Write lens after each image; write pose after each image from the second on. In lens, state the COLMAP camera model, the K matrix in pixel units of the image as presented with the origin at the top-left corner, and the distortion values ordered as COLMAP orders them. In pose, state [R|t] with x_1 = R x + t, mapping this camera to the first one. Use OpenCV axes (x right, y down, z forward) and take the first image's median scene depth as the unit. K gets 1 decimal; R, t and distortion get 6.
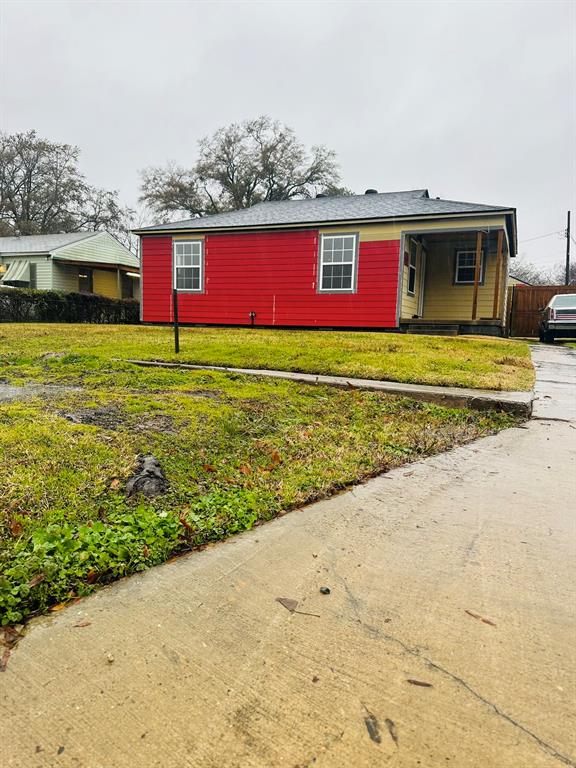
lens RADIAL K [[546.0, 0, 274.8], [0, 546.0, 400.3], [0, 0, 1]] dist [0.079805, -0.083286]
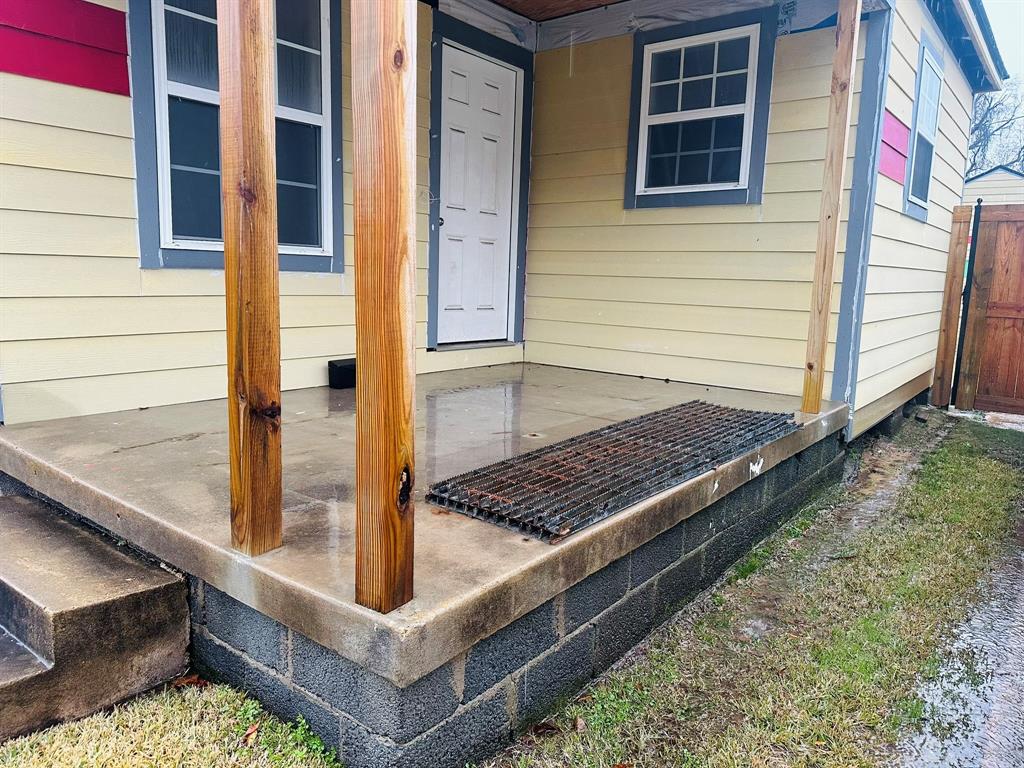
lens RADIAL K [[728.1, 0, 513.7], [0, 728.1, 384.5], [0, 0, 1]] dist [0.079805, -0.083286]
pose [[0.970220, 0.038466, -0.239153, 0.391826], [-0.032687, 0.999071, 0.028086, -0.161427], [0.240012, -0.019432, 0.970576, 0.785734]]
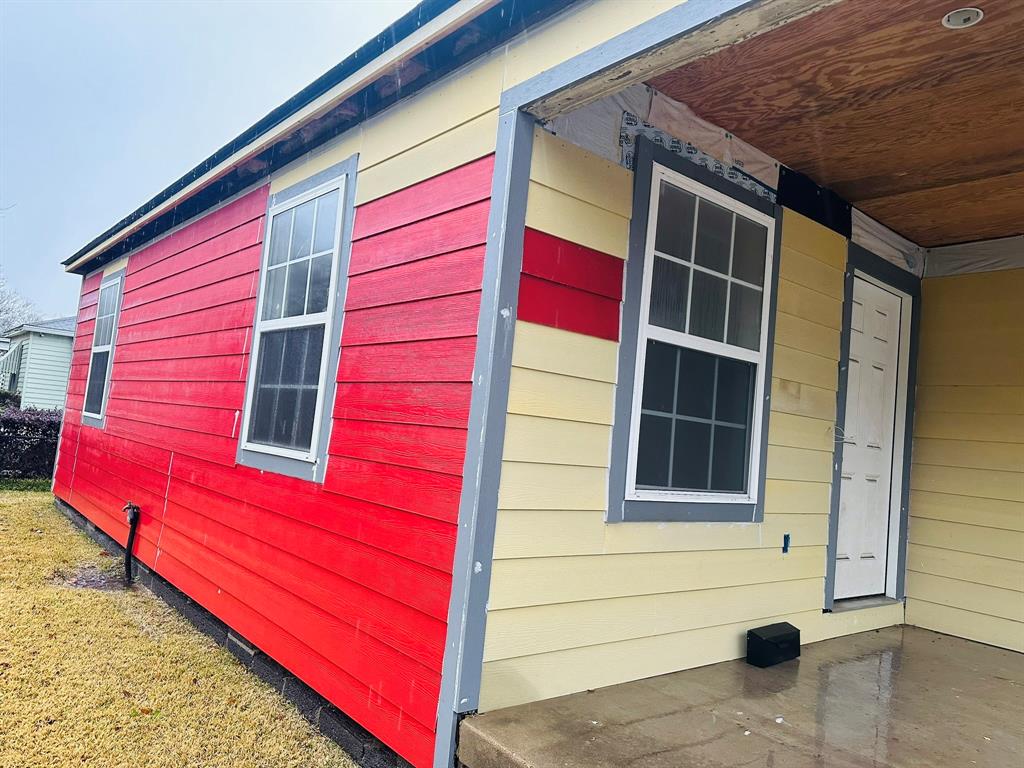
lens RADIAL K [[728.1, 0, 518.2], [0, 728.1, 380.6], [0, 0, 1]] dist [0.079805, -0.083286]
pose [[0.901961, 0.021723, -0.431270, 0.293251], [-0.117990, 0.973126, -0.197747, -0.181547], [0.415385, 0.229246, 0.880285, 0.784517]]
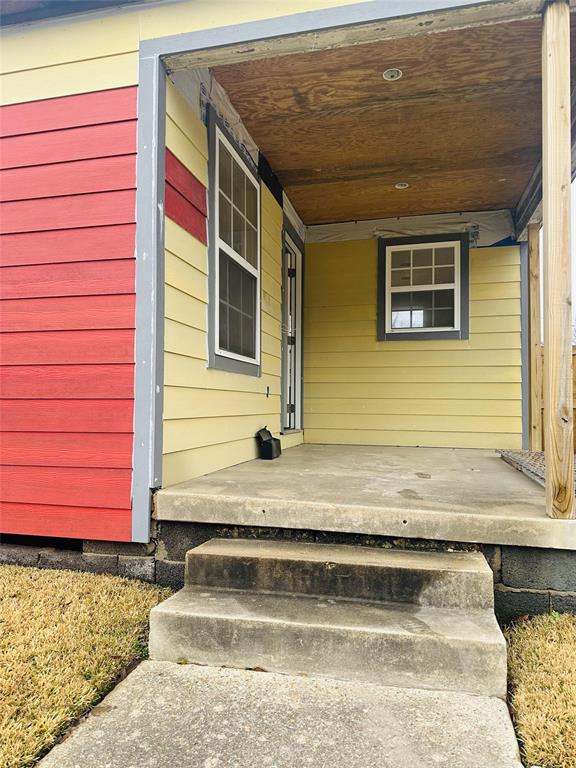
lens RADIAL K [[546.0, 0, 287.6], [0, 546.0, 387.2], [0, 0, 1]] dist [0.079805, -0.083286]
pose [[0.982186, -0.015887, 0.187240, 0.223297], [0.045013, 0.987301, -0.152351, -0.144409], [-0.182442, 0.158065, 0.970428, 0.758433]]
